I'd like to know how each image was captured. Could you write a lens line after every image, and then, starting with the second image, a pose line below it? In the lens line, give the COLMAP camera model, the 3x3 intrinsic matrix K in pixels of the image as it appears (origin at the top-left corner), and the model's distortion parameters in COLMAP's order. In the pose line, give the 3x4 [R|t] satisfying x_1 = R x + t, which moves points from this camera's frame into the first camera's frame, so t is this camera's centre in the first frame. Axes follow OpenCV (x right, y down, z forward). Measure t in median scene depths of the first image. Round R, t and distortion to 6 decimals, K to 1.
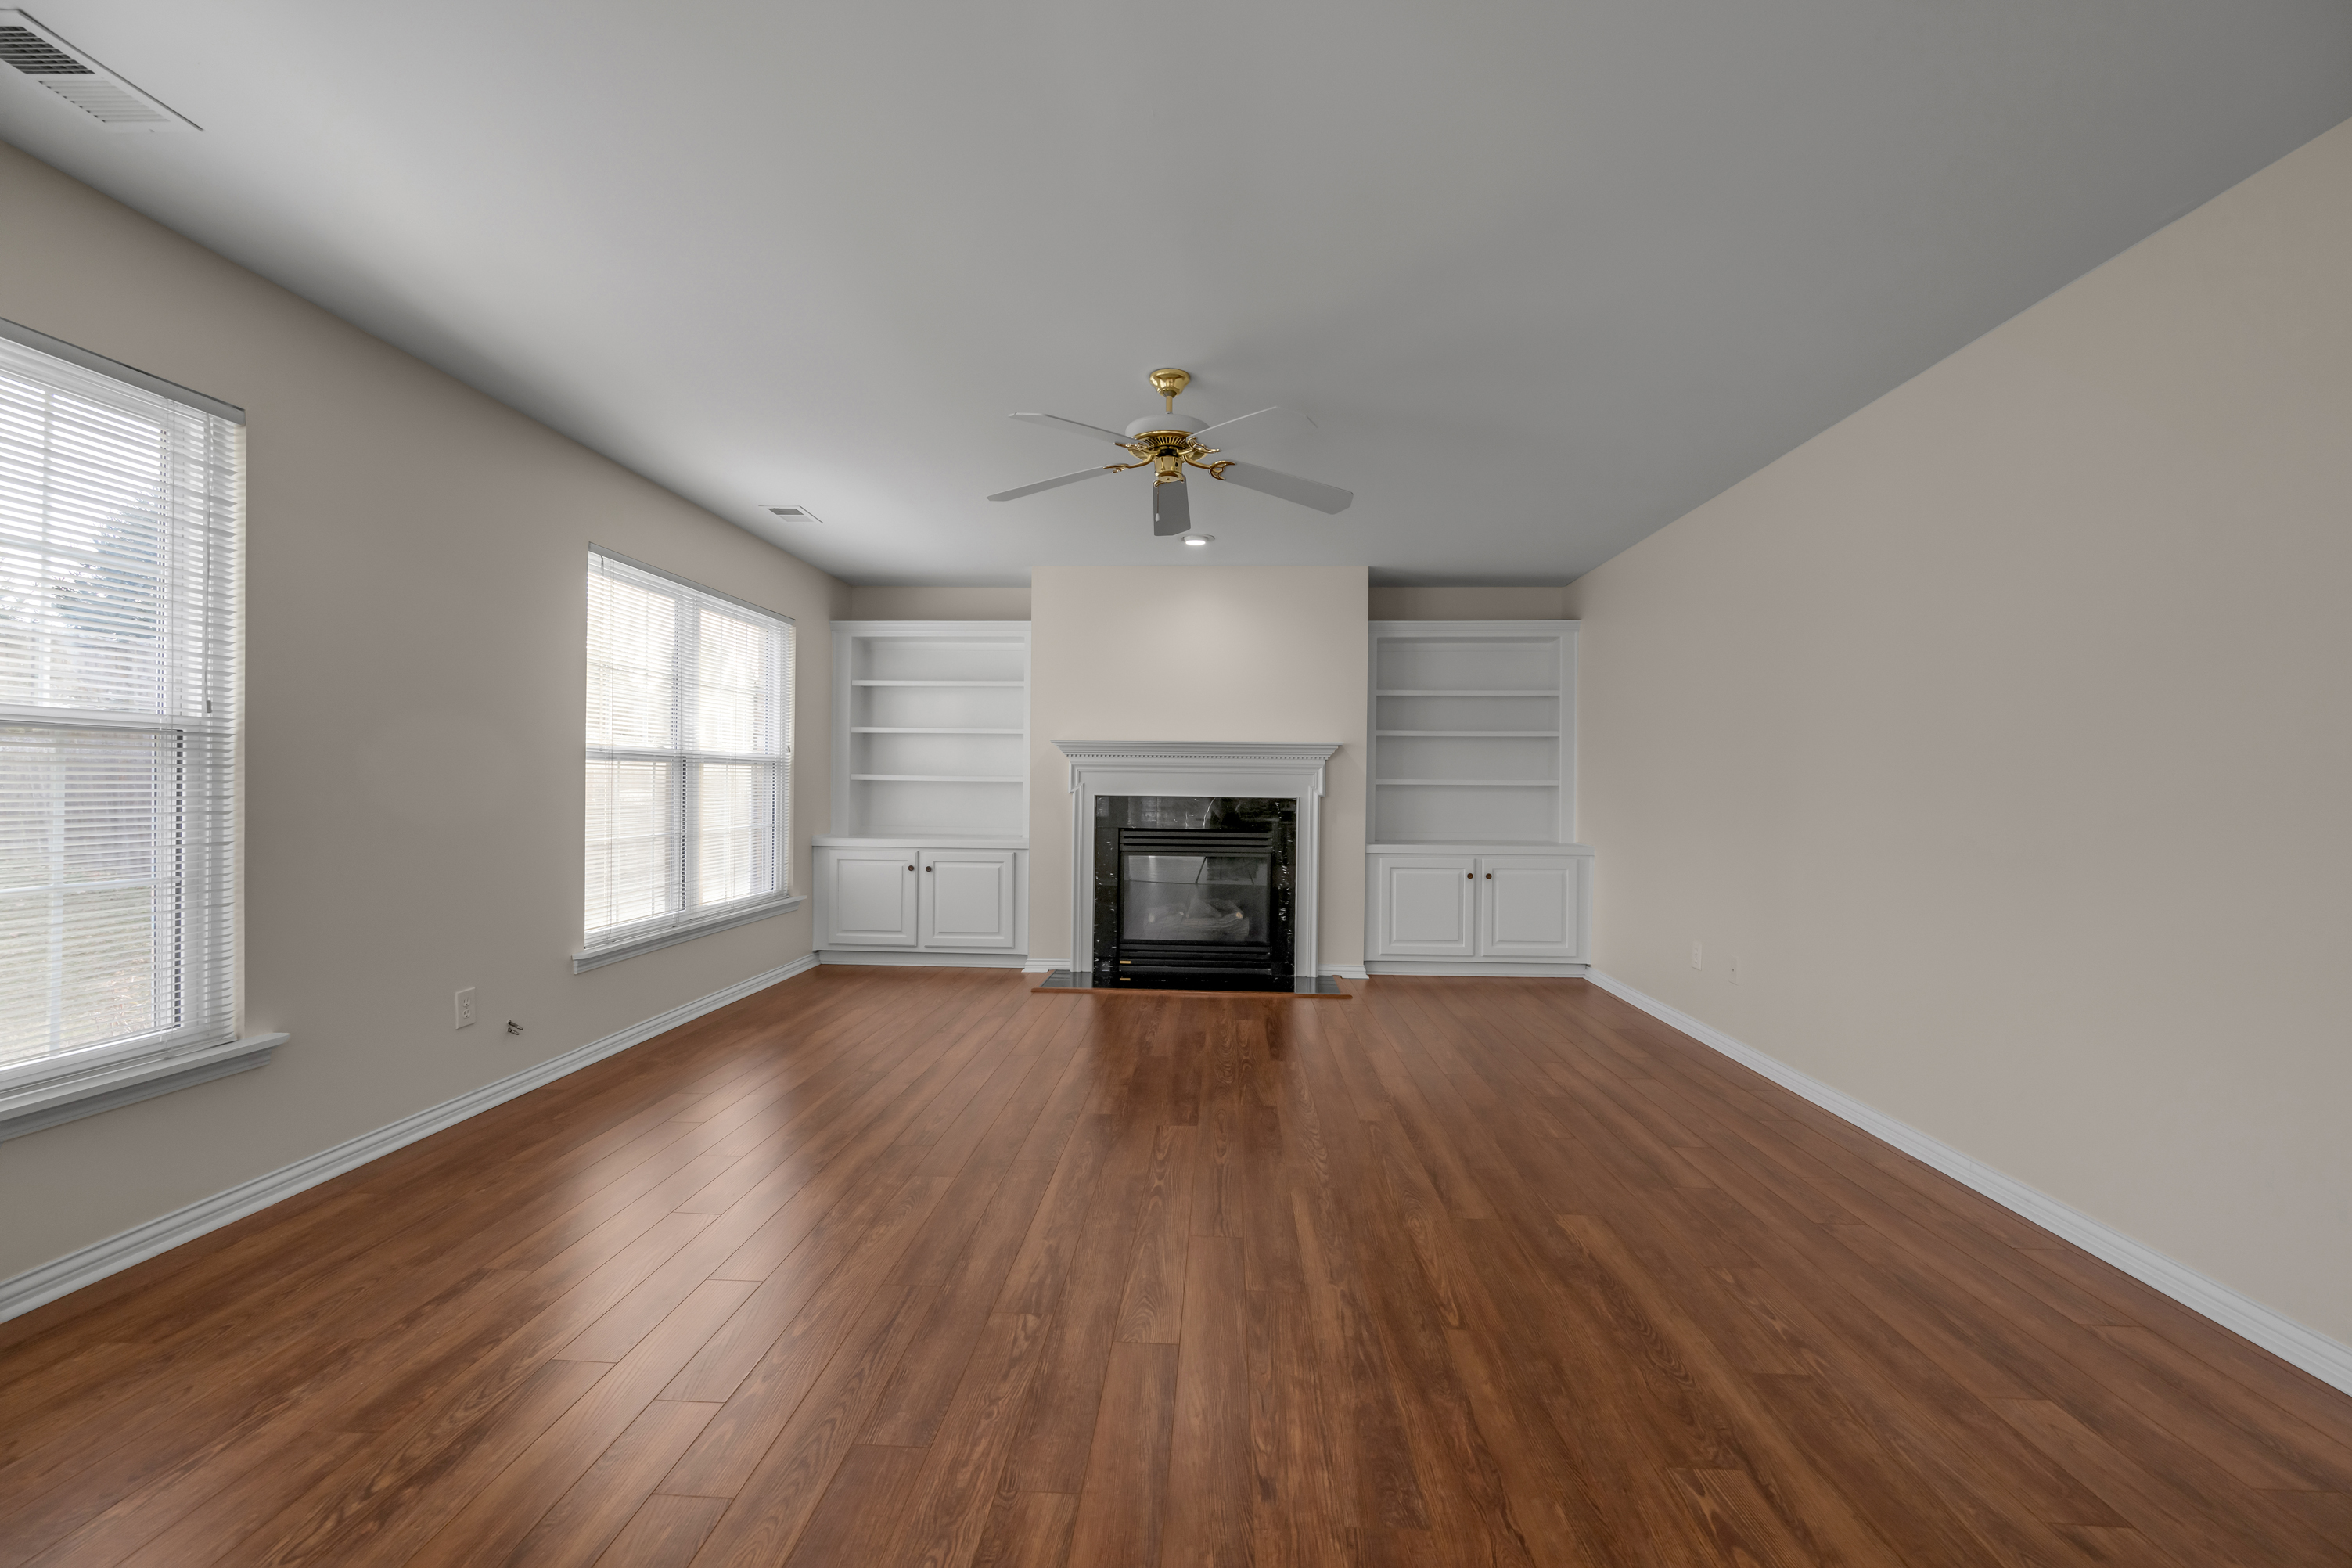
lens RADIAL K [[940.7, 0, 1176.0], [0, 940.7, 784.0], [0, 0, 1]] dist [-0.012296, -0.000019]
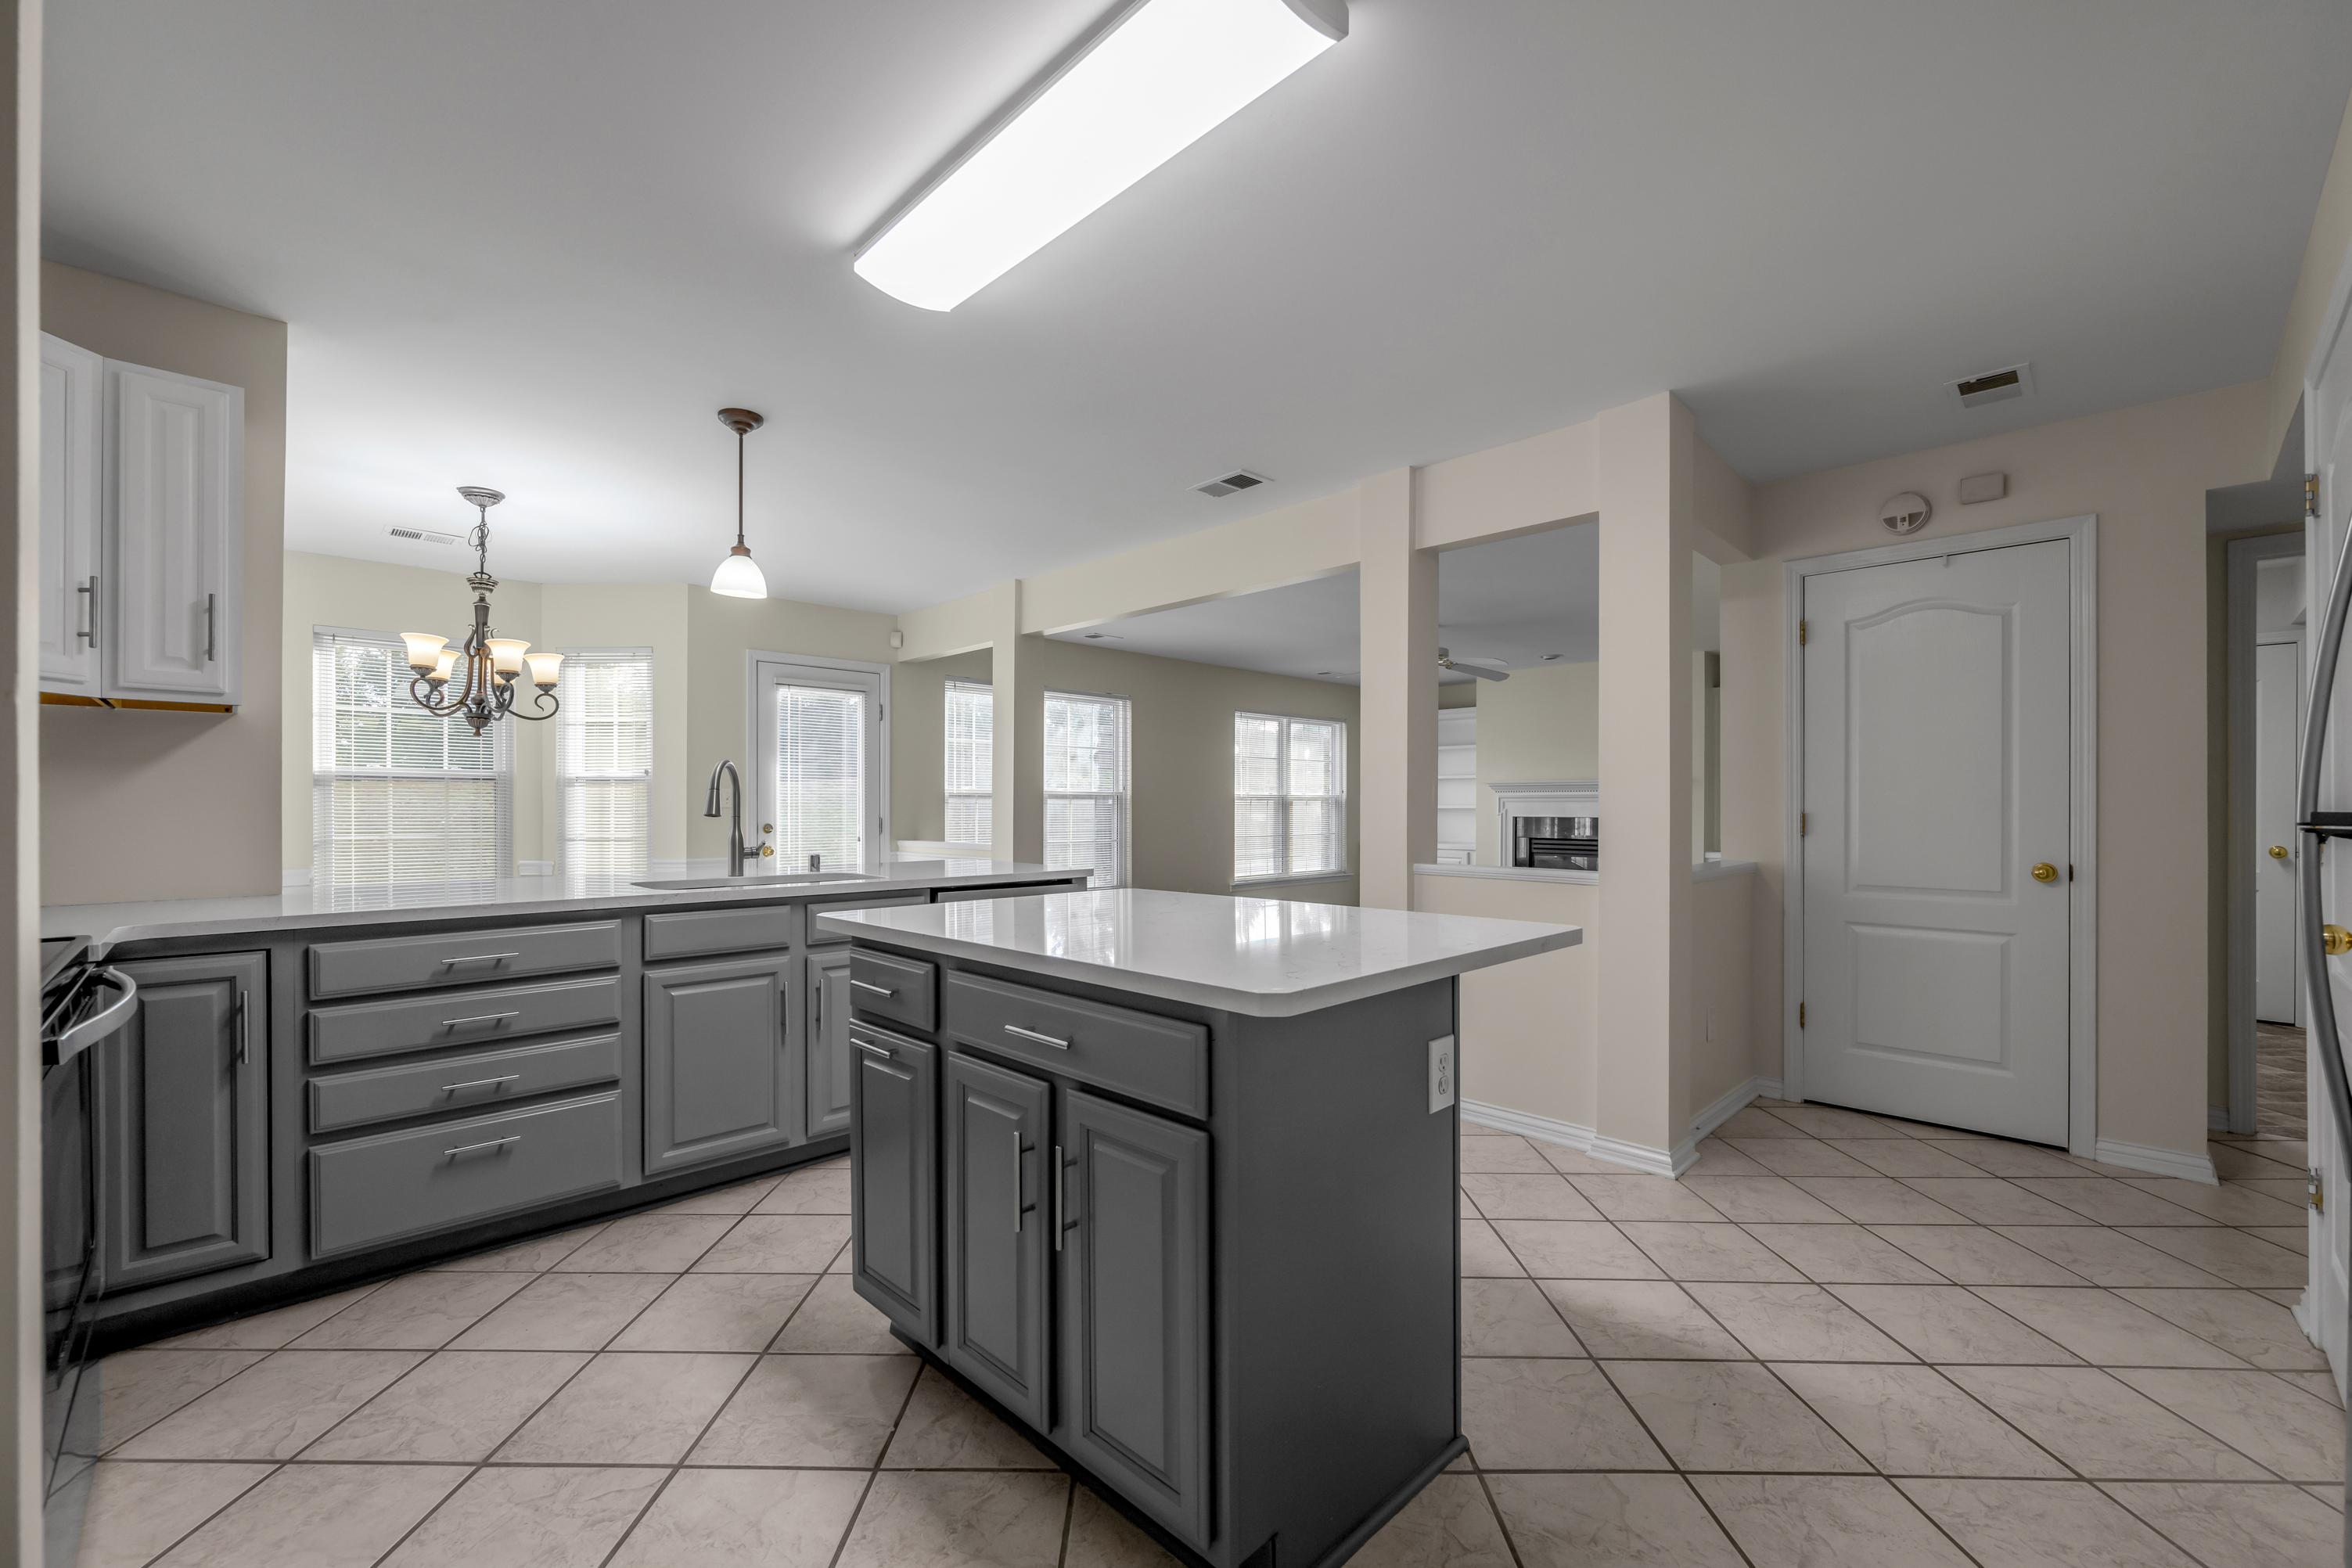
lens RADIAL K [[940.7, 0, 1176.0], [0, 940.7, 784.0], [0, 0, 1]] dist [-0.012296, -0.000019]
pose [[0.734680, -0.029598, -0.677768, 0.736953], [0.007014, 0.999326, -0.036038, 0.012258], [0.678378, 0.021722, 0.734392, -0.720328]]
